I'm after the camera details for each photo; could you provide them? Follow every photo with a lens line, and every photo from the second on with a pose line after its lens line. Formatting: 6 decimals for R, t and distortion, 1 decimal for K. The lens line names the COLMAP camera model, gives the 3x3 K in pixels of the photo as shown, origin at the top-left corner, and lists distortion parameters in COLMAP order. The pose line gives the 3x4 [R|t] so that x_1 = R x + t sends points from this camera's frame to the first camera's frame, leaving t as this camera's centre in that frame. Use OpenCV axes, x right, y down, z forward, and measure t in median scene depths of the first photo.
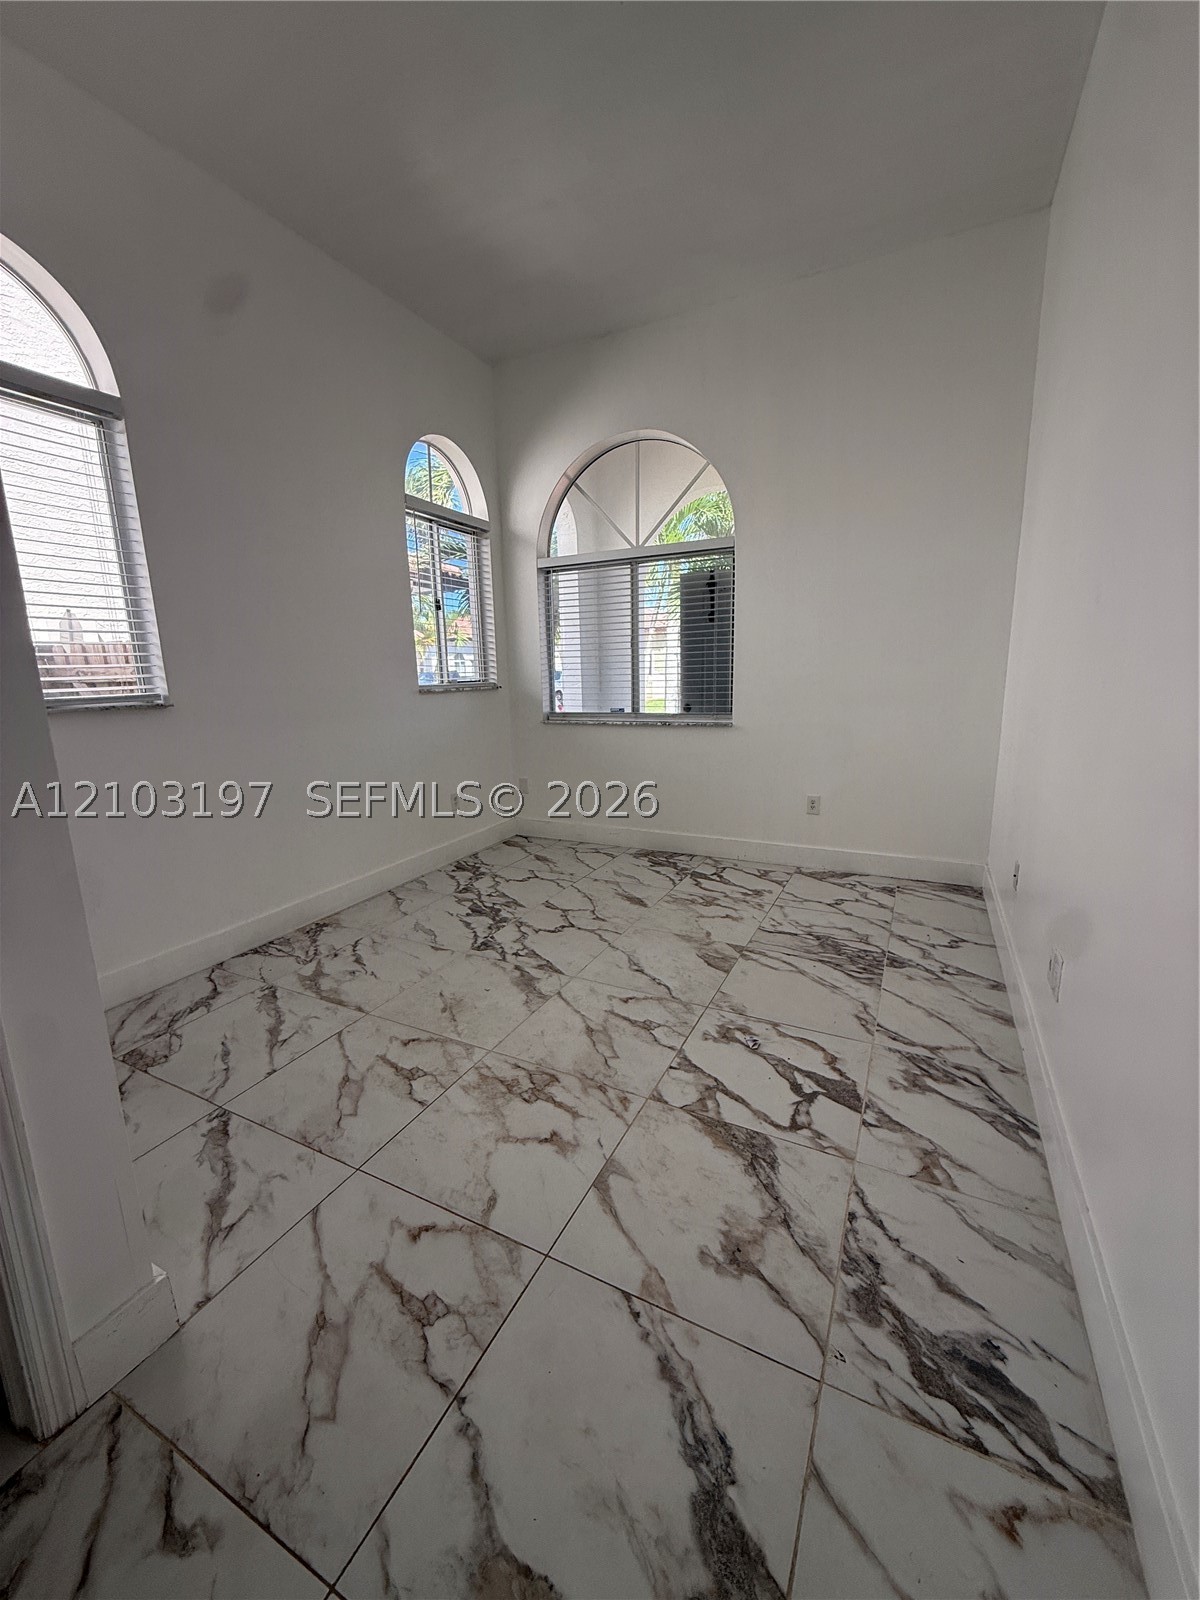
lens RADIAL K [[638.3, 0, 599.3], [0, 638.3, 796.2], [0, 0, 1]] dist [-0.000472, 0.000335]
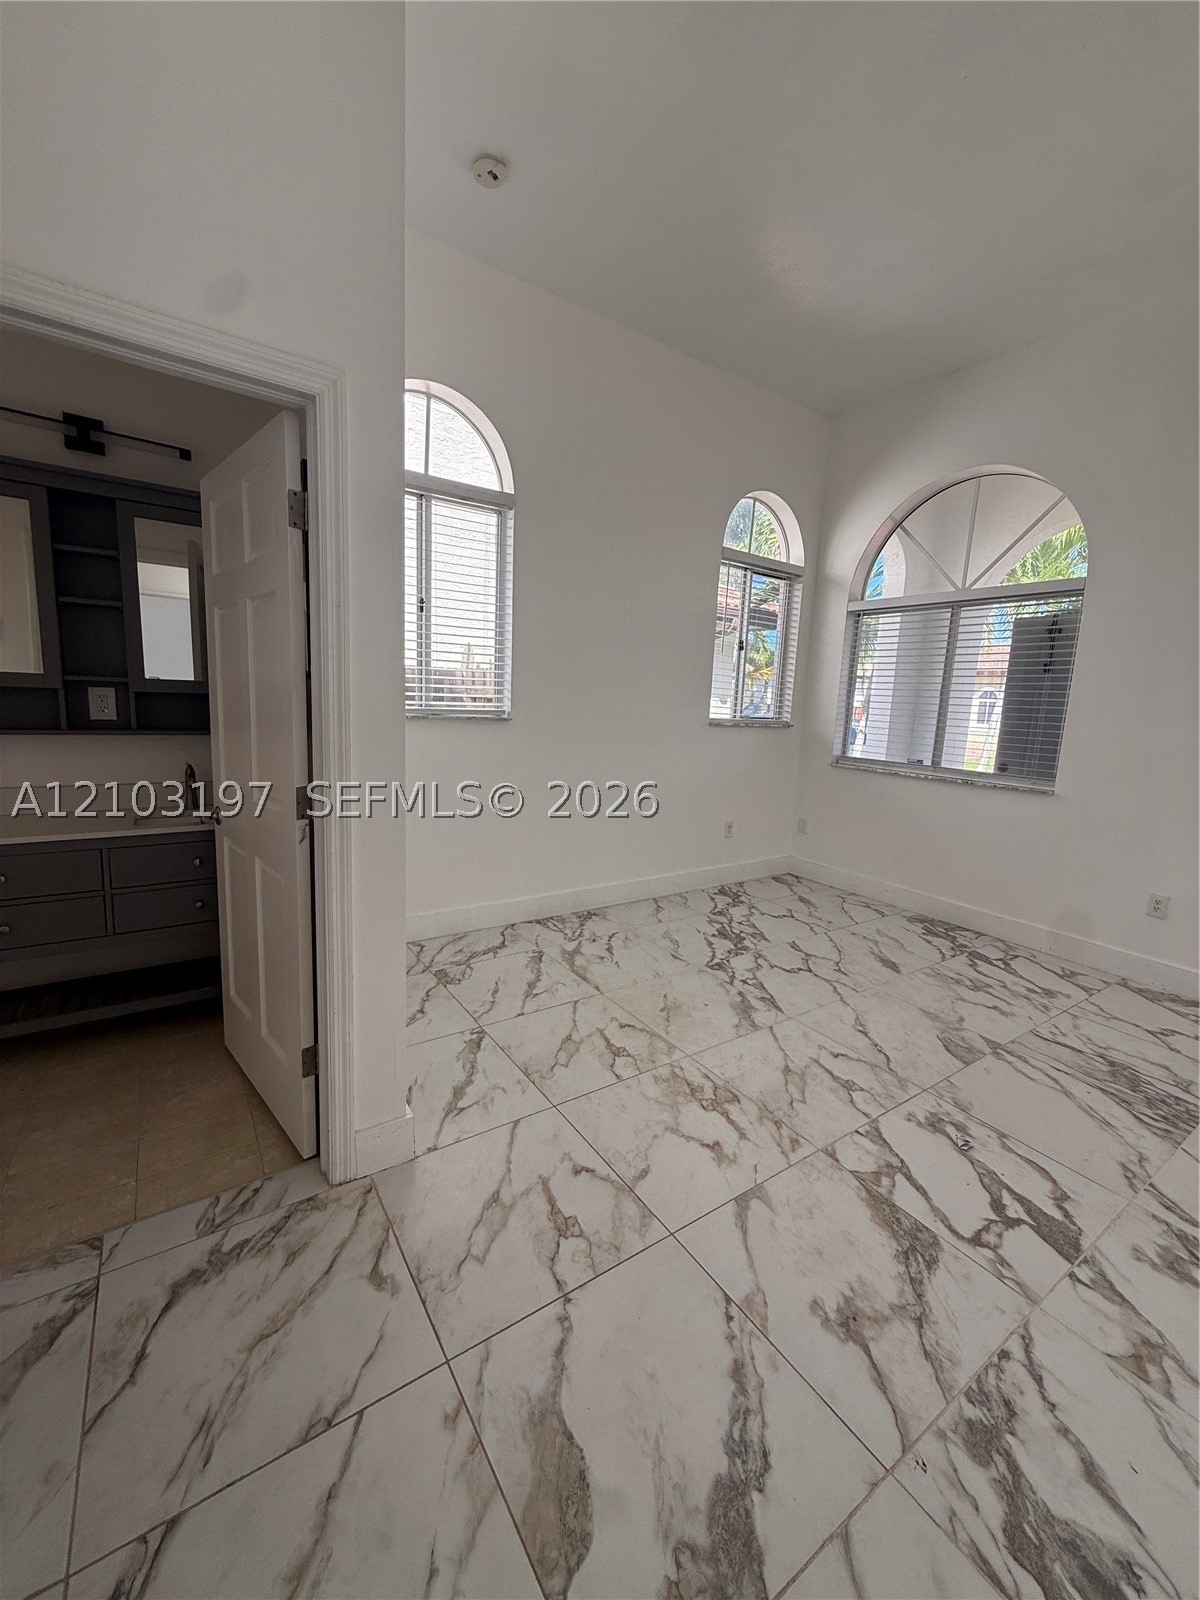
lens RADIAL K [[638.3, 0, 597.4], [0, 638.3, 795.3], [0, 0, 1]] dist [-0.000472, 0.000335]
pose [[0.871976, 0.136943, -0.470005, 0.133097], [-0.159764, 0.987116, -0.008791, -0.006077], [0.462746, 0.082755, 0.882620, -0.067335]]
